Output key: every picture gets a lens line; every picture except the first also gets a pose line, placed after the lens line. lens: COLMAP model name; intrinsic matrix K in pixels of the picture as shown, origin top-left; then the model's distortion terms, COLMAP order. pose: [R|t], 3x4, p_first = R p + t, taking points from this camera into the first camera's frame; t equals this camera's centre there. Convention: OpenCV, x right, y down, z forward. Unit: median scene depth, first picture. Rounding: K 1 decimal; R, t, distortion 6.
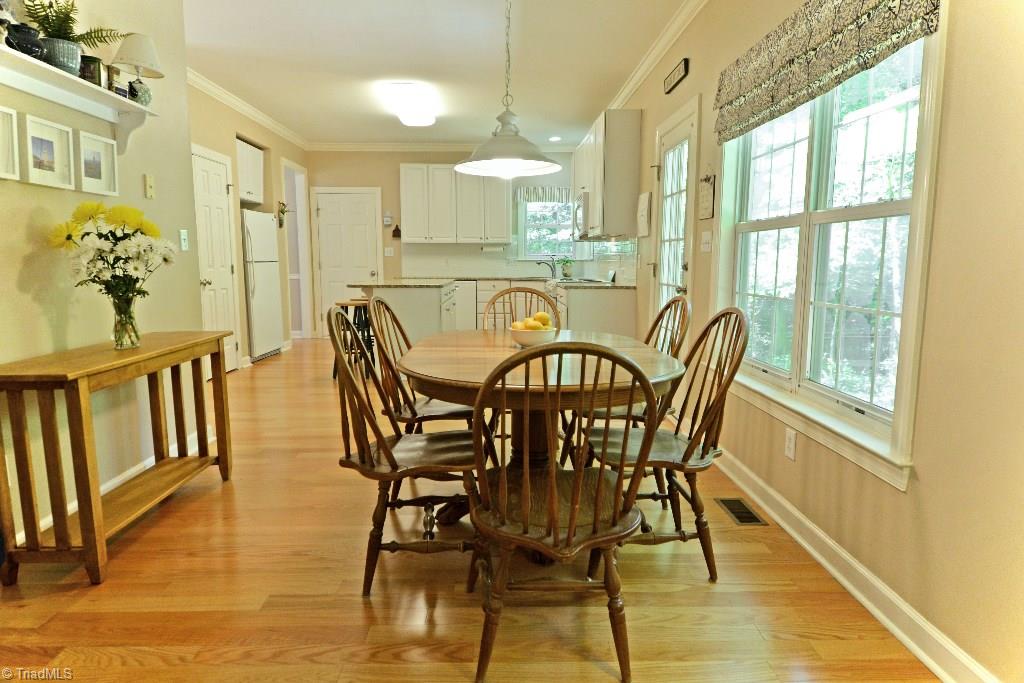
lens RADIAL K [[589.7, 0, 510.3], [0, 589.7, 335.5], [0, 0, 1]] dist [0.045243, -0.056382]
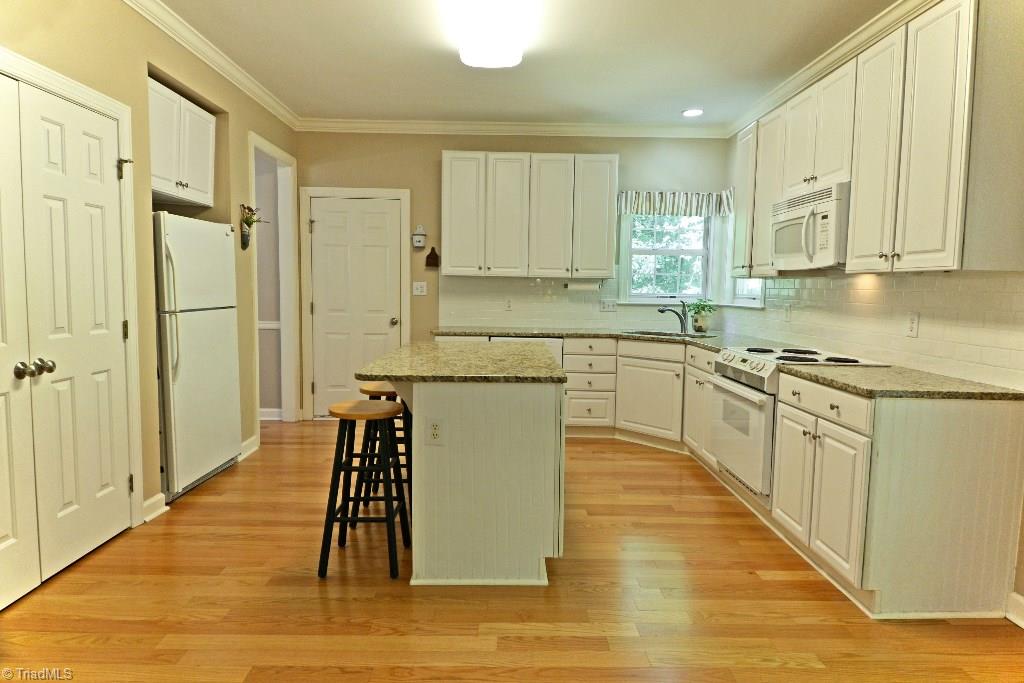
lens RADIAL K [[589.7, 0, 510.3], [0, 589.7, 335.5], [0, 0, 1]] dist [0.045243, -0.056382]
pose [[0.999884, 0.013430, -0.007172, -0.107758], [-0.013739, 0.998893, -0.044986, -0.066804], [0.006559, 0.045080, 0.998962, 0.382175]]
